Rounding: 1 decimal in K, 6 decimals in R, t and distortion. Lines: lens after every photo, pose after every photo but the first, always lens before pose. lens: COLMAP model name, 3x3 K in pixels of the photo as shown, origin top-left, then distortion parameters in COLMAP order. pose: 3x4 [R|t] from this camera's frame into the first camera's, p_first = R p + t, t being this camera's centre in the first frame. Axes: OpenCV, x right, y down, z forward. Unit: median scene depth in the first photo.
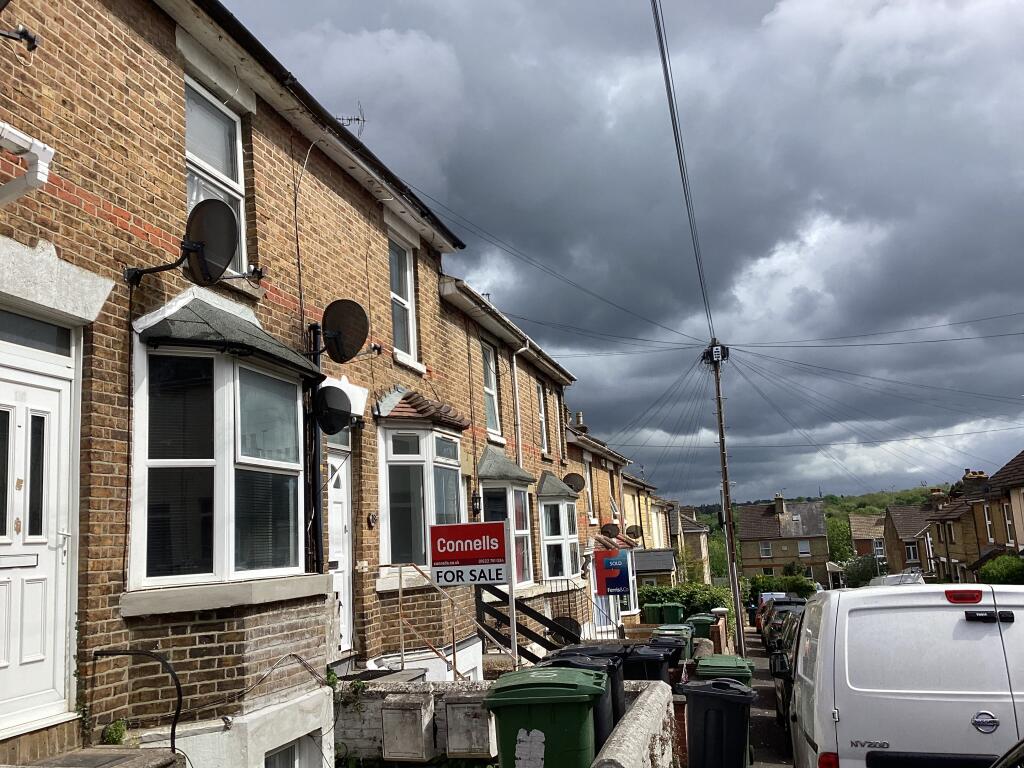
lens RADIAL K [[923.1, 0, 505.7], [0, 923.1, 381.0], [0, 0, 1]] dist [0.060388, -0.113486]
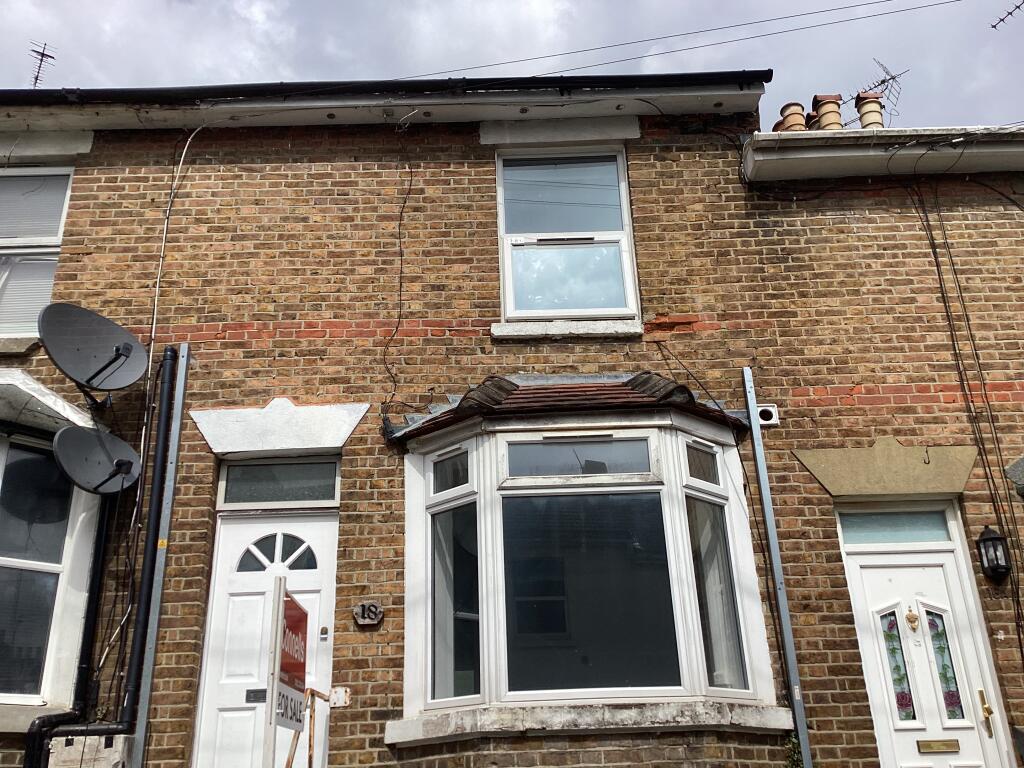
lens RADIAL K [[923.1, 0, 505.7], [0, 923.1, 381.0], [0, 0, 1]] dist [0.060388, -0.113486]
pose [[0.255588, -0.342113, -0.904231, 0.431480], [0.181844, 0.935614, -0.302588, 0.195128], [0.949530, -0.087091, 0.301343, 0.873773]]
